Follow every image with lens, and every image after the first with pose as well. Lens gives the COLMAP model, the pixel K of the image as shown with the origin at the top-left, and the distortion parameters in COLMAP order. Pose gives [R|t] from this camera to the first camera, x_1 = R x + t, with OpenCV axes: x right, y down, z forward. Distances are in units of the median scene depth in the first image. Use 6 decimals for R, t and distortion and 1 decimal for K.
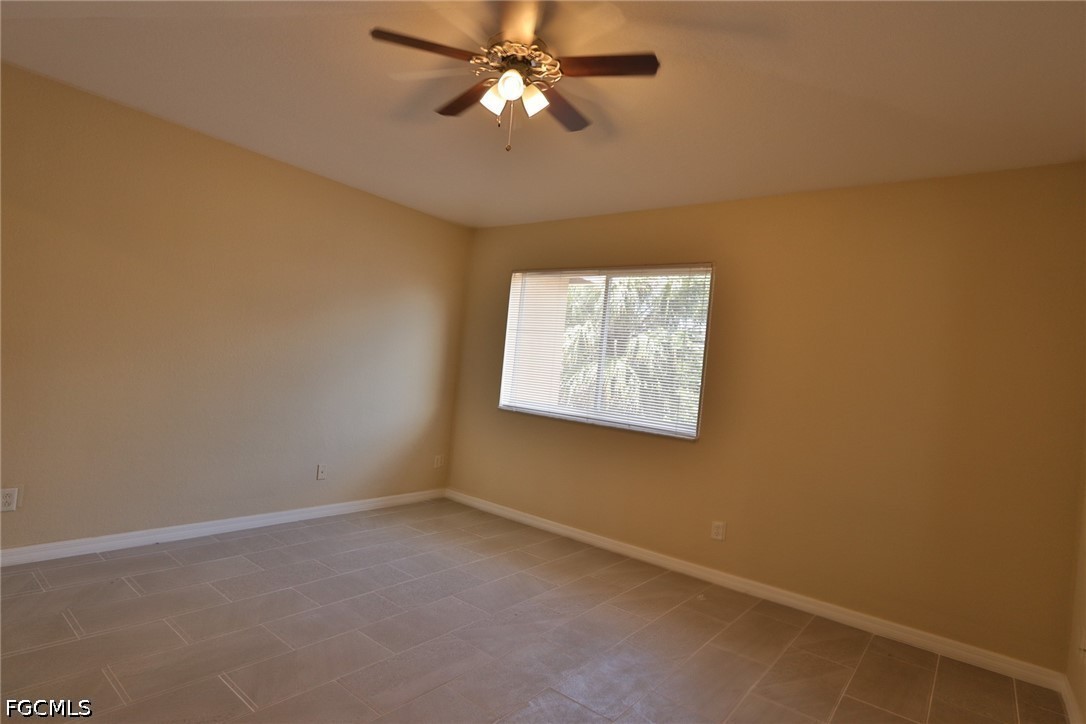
lens RADIAL K [[559.6, 0, 549.9], [0, 559.6, 353.1], [0, 0, 1]] dist [-0.011719, -0.000034]
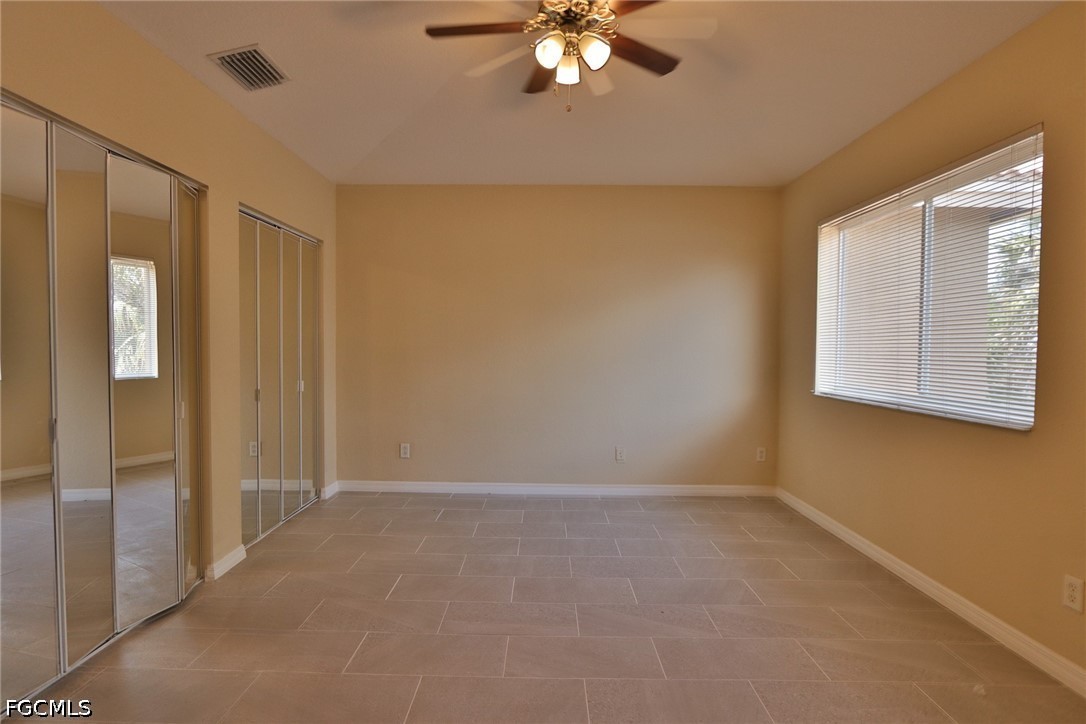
lens RADIAL K [[559.6, 0, 546.9], [0, 559.6, 368.9], [0, 0, 1]] dist [-0.011719, -0.000034]
pose [[0.616749, -0.057878, -0.785029, 0.371197], [0.069549, 0.997400, -0.018895, 0.061004], [0.784081, -0.042945, 0.619171, 0.226029]]
